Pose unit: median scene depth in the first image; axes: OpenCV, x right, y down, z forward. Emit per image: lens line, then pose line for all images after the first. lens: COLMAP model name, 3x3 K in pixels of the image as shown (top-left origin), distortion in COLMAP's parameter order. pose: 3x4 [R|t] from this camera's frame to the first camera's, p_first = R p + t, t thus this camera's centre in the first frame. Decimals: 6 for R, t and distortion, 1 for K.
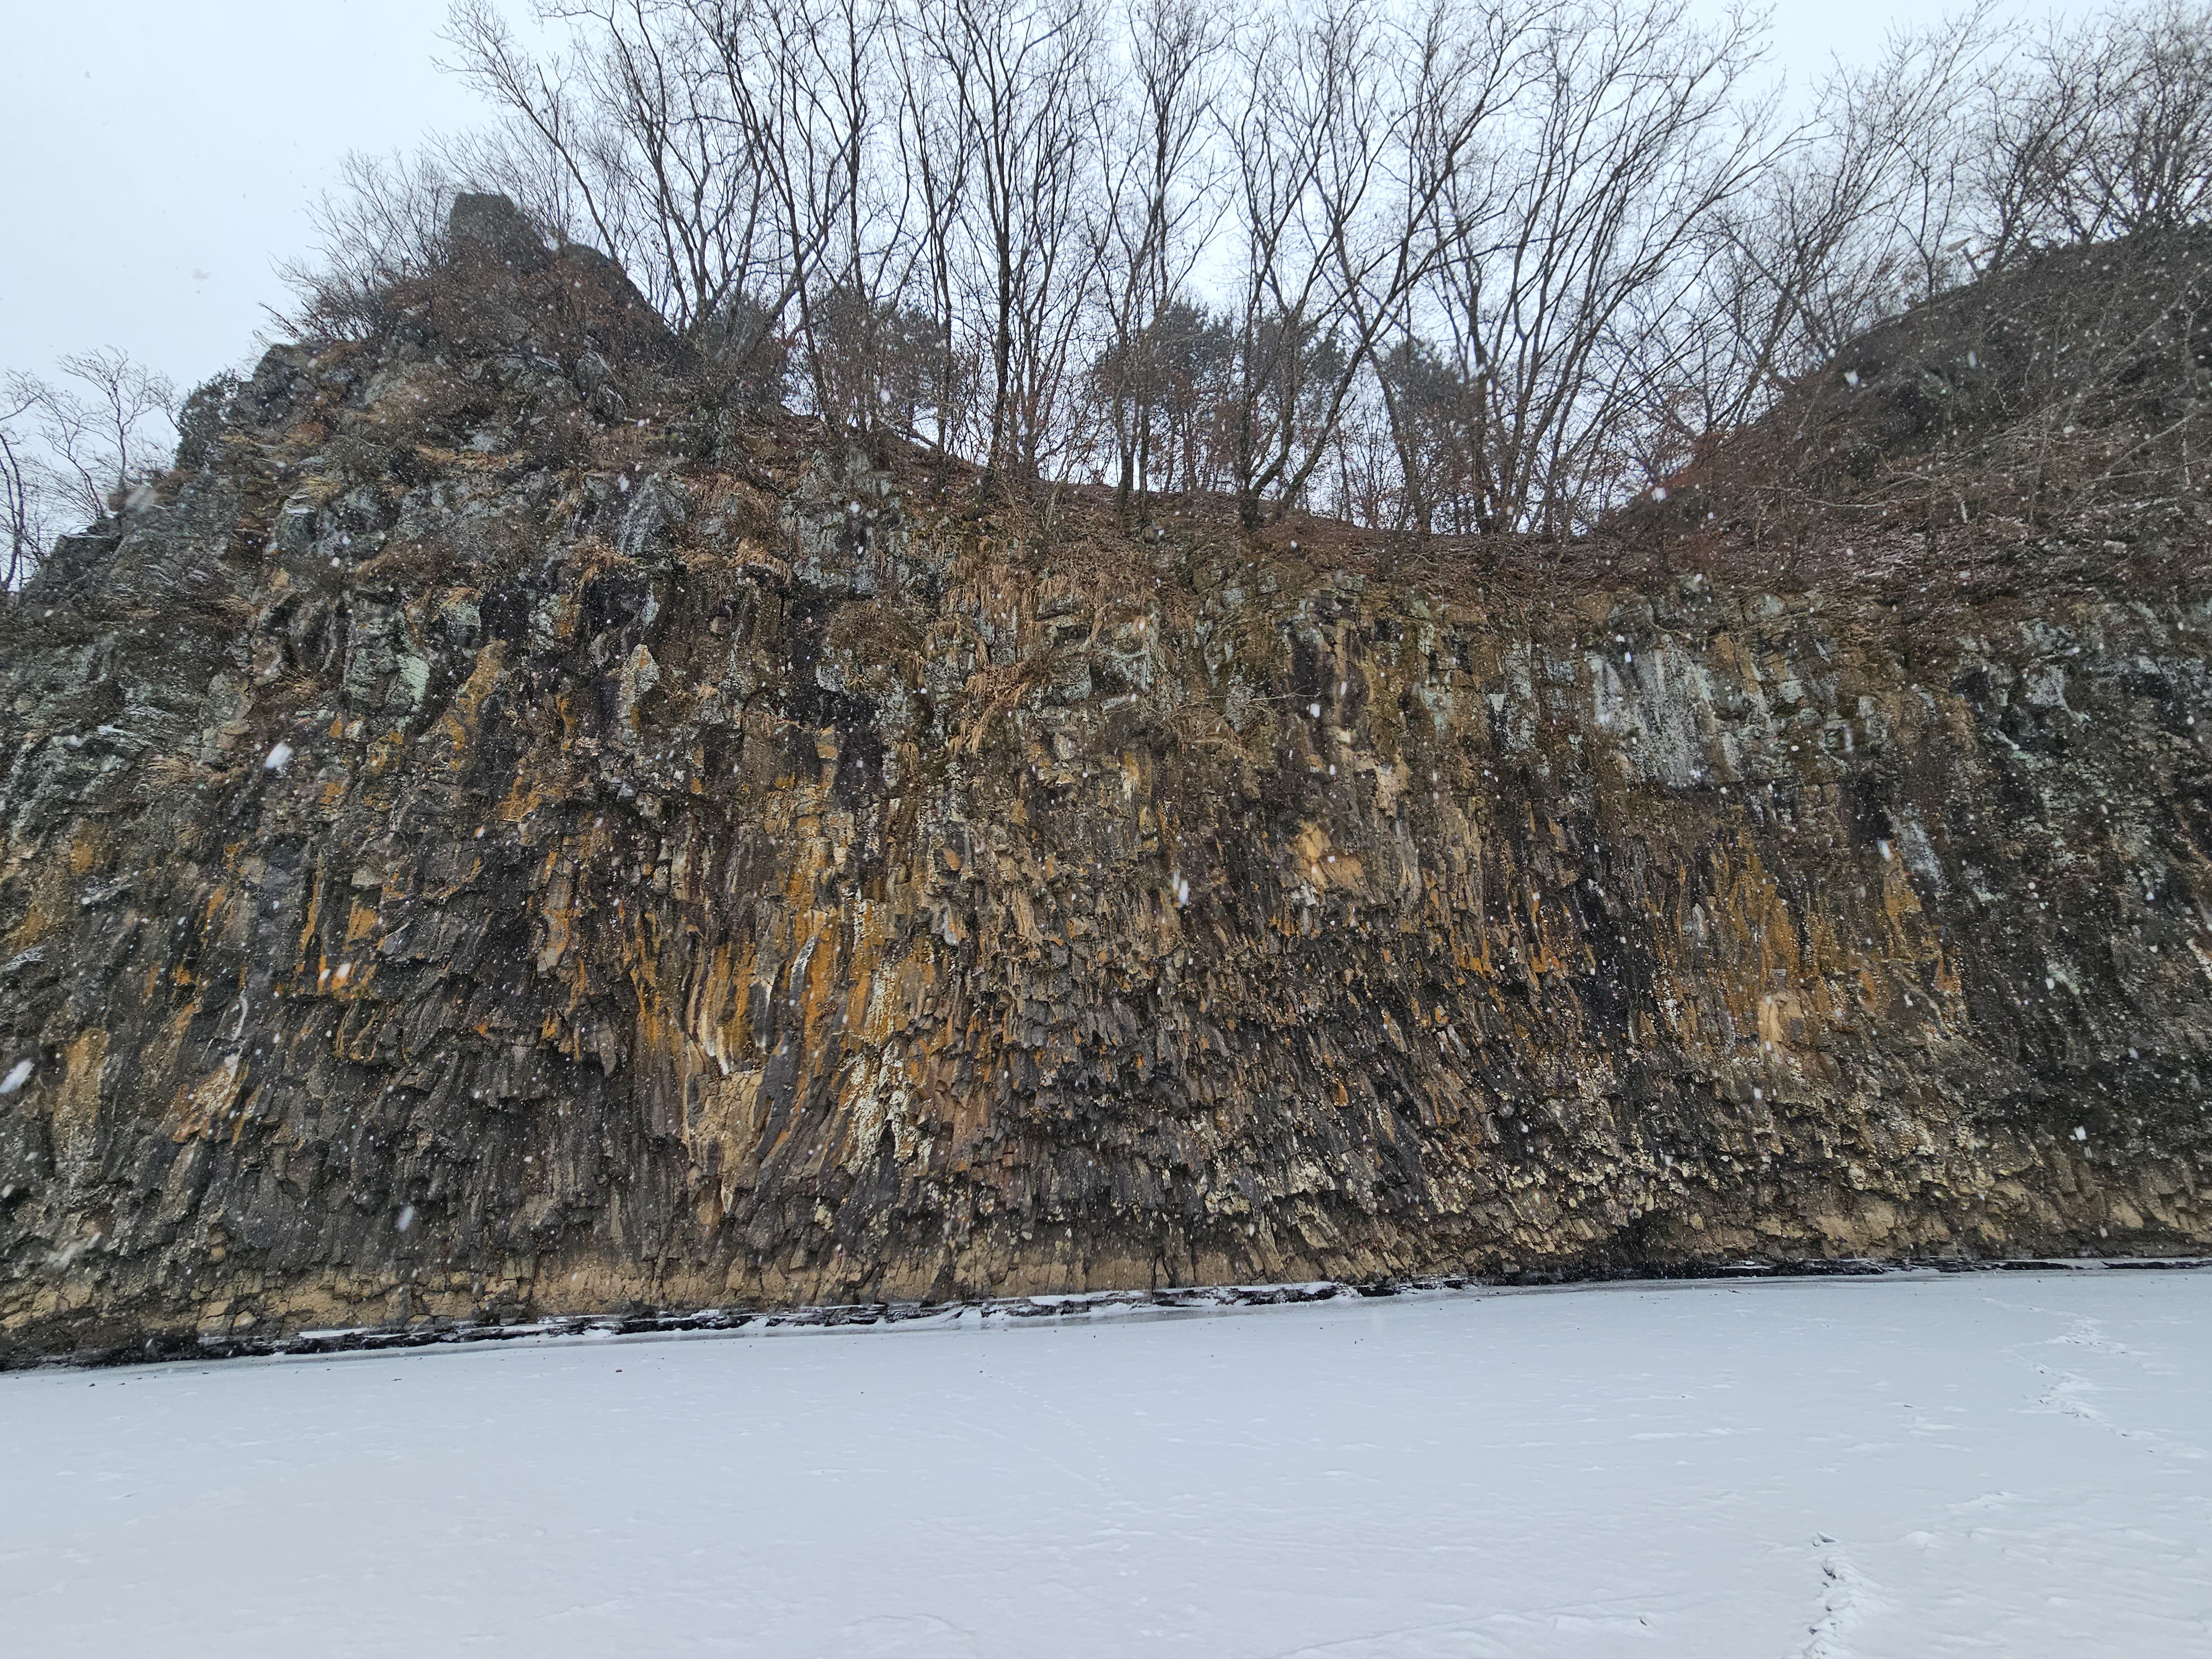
lens RADIAL K [[886.8, 0, 1102.6], [0, 886.8, 830.6], [0, 0, 1]] dist [0.000812, -0.001010]
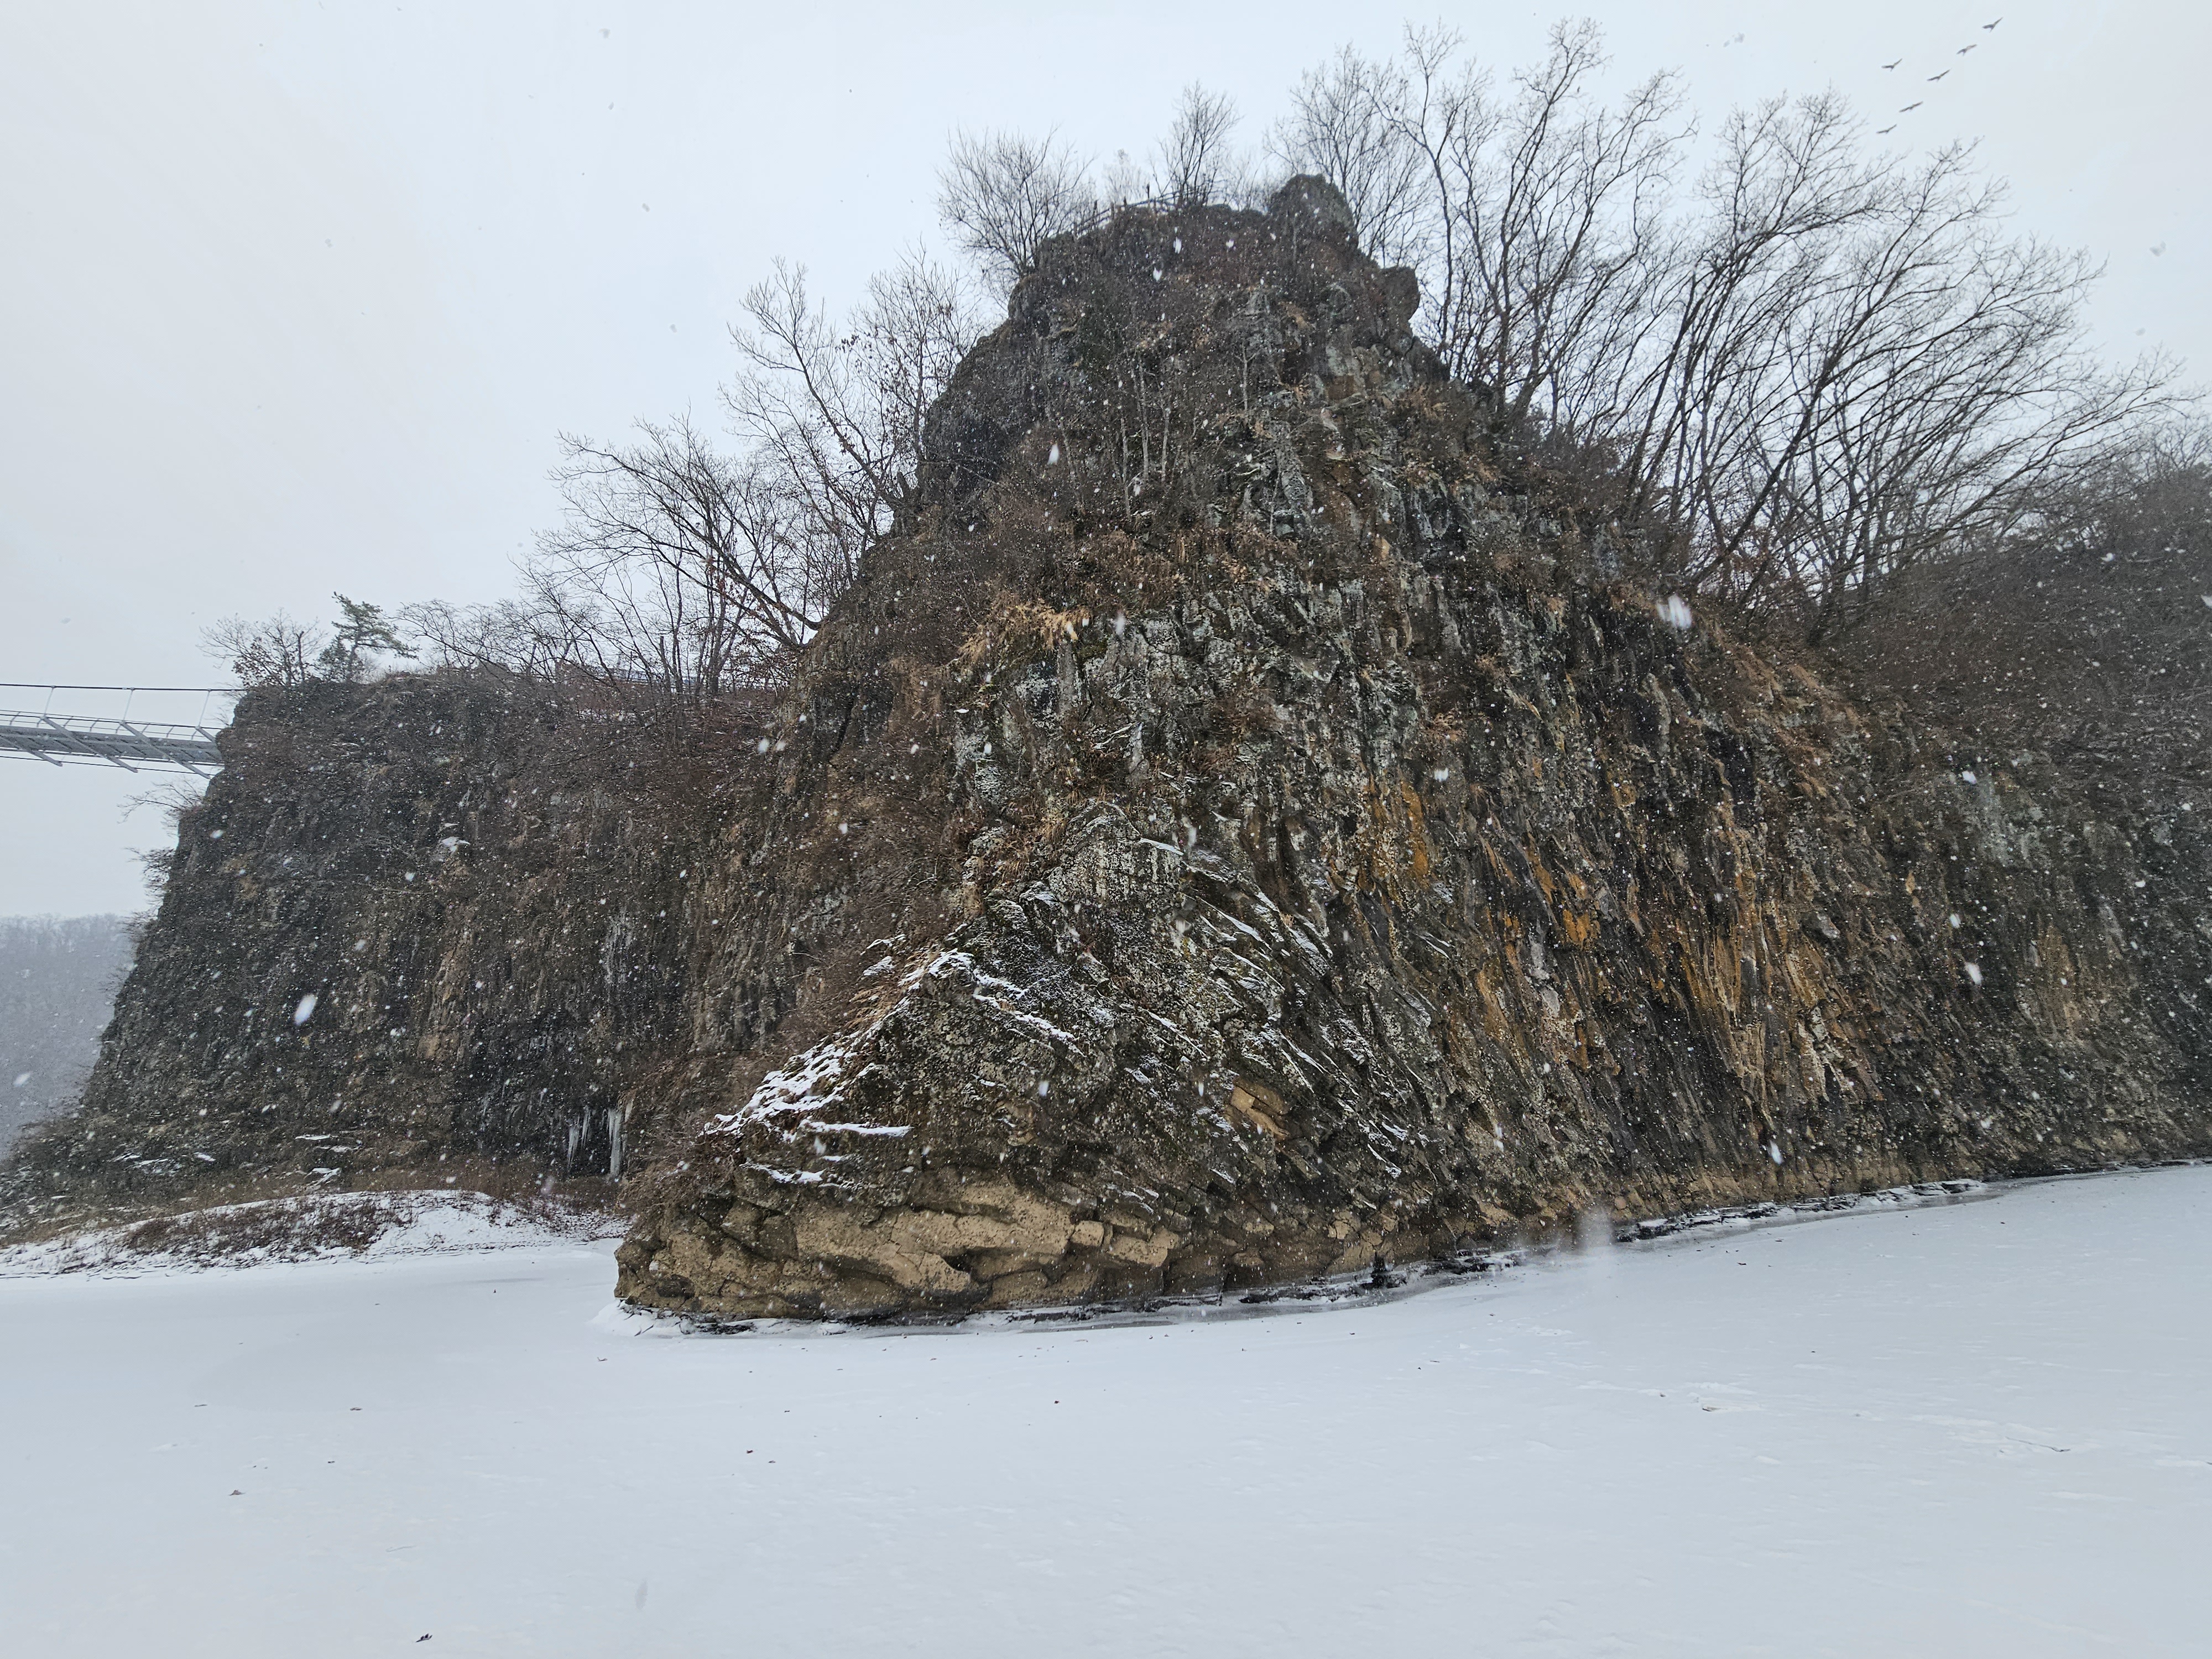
lens RADIAL K [[886.8, 0, 1083.6], [0, 886.8, 831.0], [0, 0, 1]] dist [0.000812, -0.001010]
pose [[0.927693, 0.116752, 0.354618, -1.617626], [-0.124766, 0.992186, -0.000266, 0.102335], [-0.351878, -0.043998, 0.935011, 0.139831]]
